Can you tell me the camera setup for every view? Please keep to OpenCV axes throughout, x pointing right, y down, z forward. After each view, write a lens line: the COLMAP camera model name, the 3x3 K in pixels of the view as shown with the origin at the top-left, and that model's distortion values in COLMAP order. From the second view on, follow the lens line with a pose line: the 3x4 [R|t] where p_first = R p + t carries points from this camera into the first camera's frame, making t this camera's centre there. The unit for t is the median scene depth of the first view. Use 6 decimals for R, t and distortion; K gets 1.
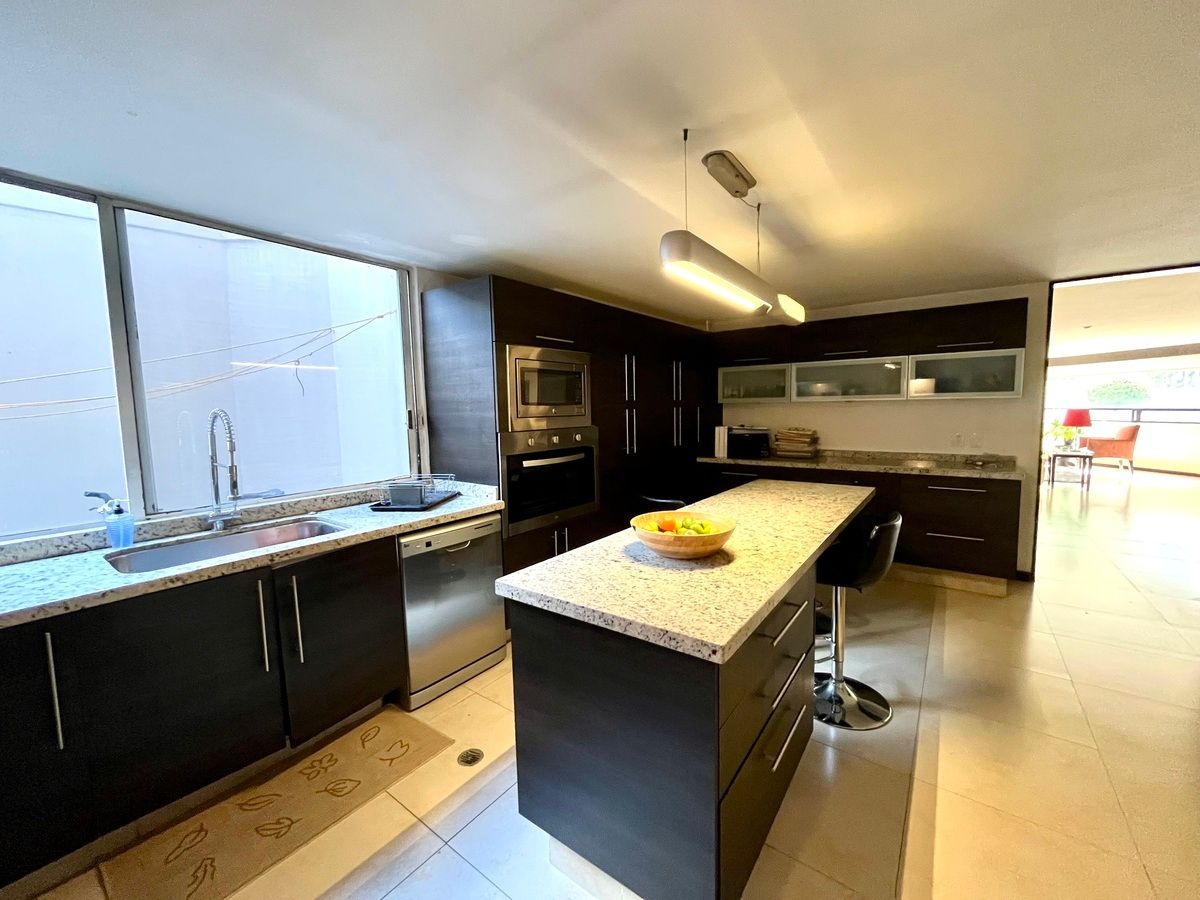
lens RADIAL K [[483.8, 0, 601.5], [0, 483.8, 450.0], [0, 0, 1]] dist [-0.003234, -0.000028]
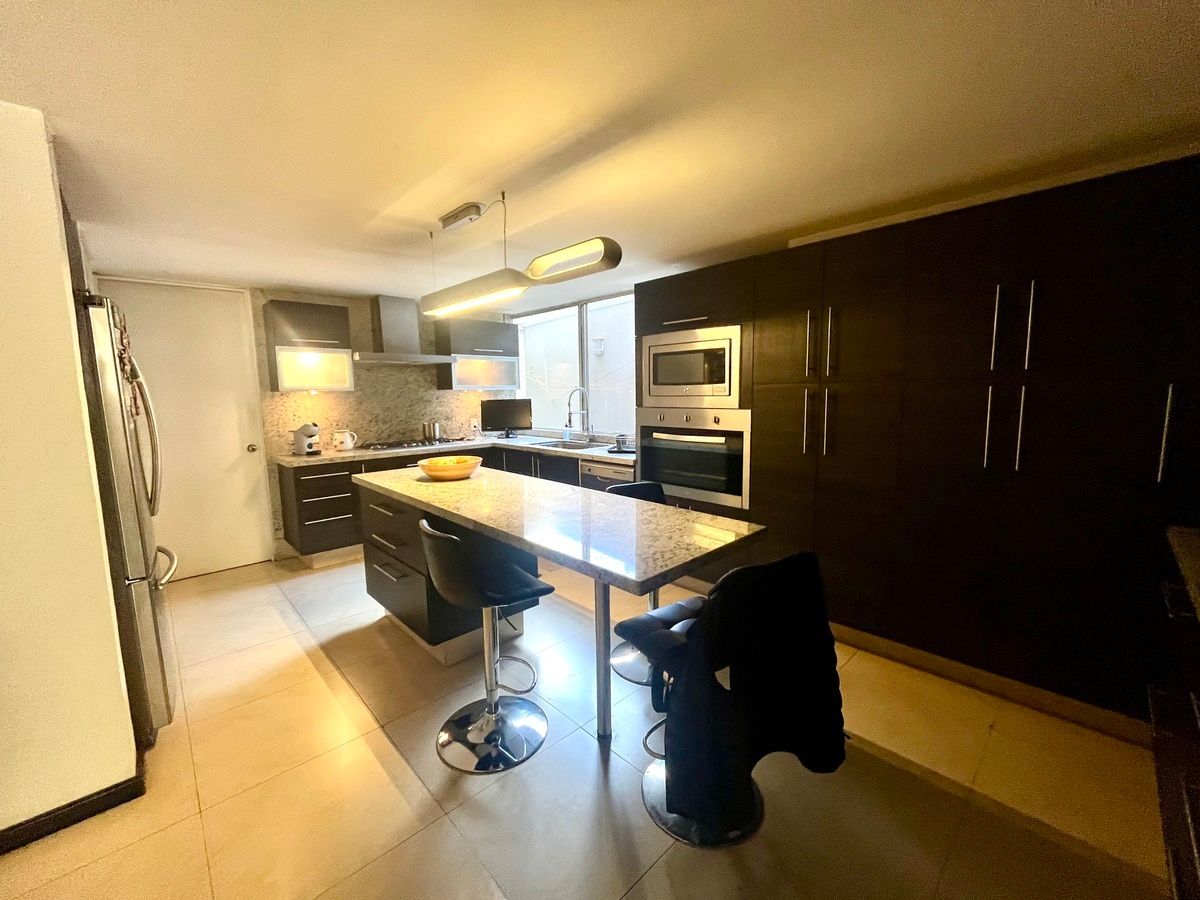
lens RADIAL K [[483.8, 0, 603.4], [0, 483.8, 453.6], [0, 0, 1]] dist [-0.003234, -0.000028]
pose [[-0.170836, 0.147912, -0.974134, 1.056620], [-0.069023, 0.984443, 0.161582, -0.113133], [0.982879, 0.094842, -0.157969, 1.103966]]
